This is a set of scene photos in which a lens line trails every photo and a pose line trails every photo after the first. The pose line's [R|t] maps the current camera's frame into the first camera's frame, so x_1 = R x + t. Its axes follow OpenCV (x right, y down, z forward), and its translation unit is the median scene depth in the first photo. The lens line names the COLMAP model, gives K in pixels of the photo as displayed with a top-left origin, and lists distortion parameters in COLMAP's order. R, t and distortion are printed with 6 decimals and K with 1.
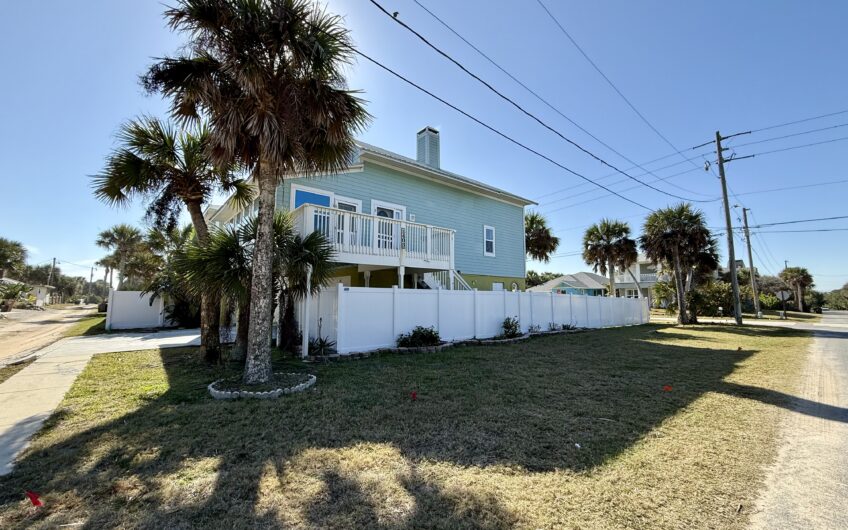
lens RADIAL K [[337.1, 0, 424.0], [0, 337.1, 265.0], [0, 0, 1]] dist [0.002573, 0.000234]
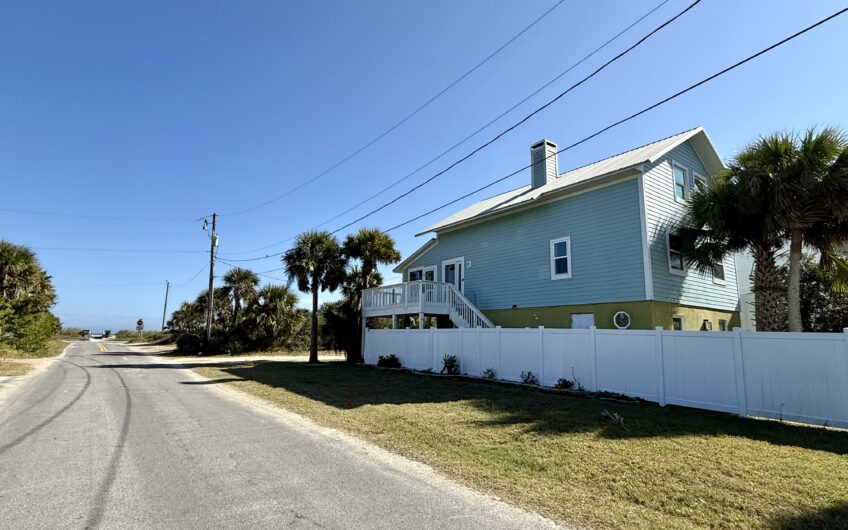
lens RADIAL K [[438.4, 0, 424.0], [0, 438.4, 265.0], [0, 0, 1]] dist [0.001023, -0.000288]
pose [[-0.058759, -0.169108, -0.983844, 1.450087], [0.081401, 0.981454, -0.173559, 0.106184], [0.994948, -0.090284, -0.043903, 0.942945]]
